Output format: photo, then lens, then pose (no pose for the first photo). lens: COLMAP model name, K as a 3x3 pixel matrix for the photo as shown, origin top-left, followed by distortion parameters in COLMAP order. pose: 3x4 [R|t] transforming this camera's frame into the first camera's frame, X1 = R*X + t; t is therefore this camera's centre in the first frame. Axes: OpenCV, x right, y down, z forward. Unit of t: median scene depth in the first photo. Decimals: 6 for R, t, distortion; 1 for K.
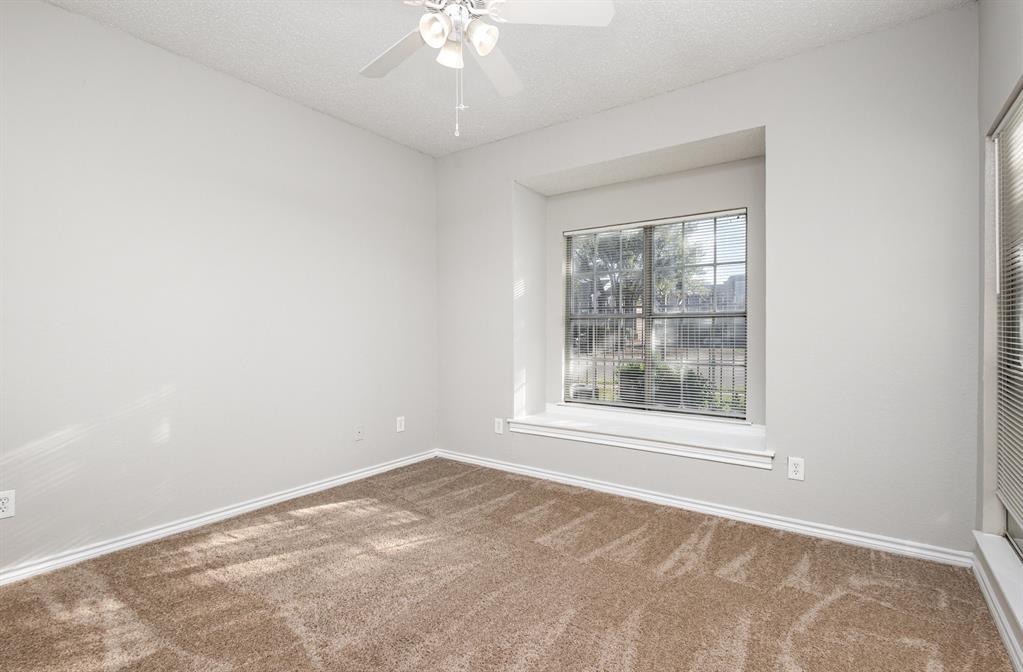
lens RADIAL K [[489.3, 0, 506.7], [0, 489.3, 332.1], [0, 0, 1]] dist [0.002371, -0.000200]
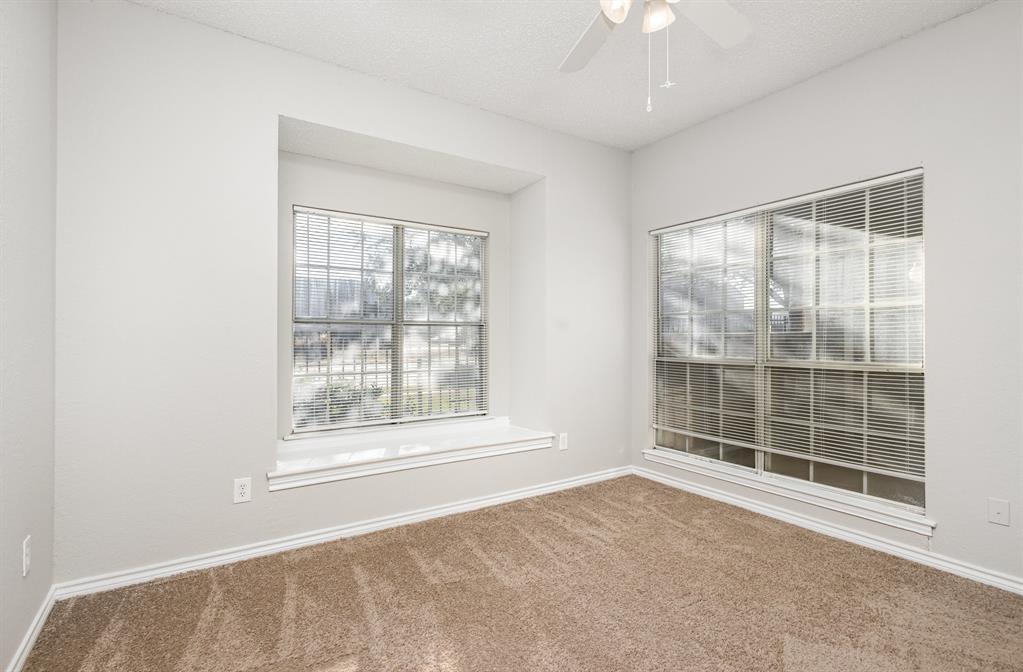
lens RADIAL K [[497.1, 0, 489.5], [0, 497.1, 335.1], [0, 0, 1]] dist [0.001733, 0.000089]
pose [[0.336443, 0.006486, 0.941682, -0.594312], [-0.002265, 0.999979, -0.006078, -0.003151], [-0.941701, -0.000088, 0.336450, 0.572326]]
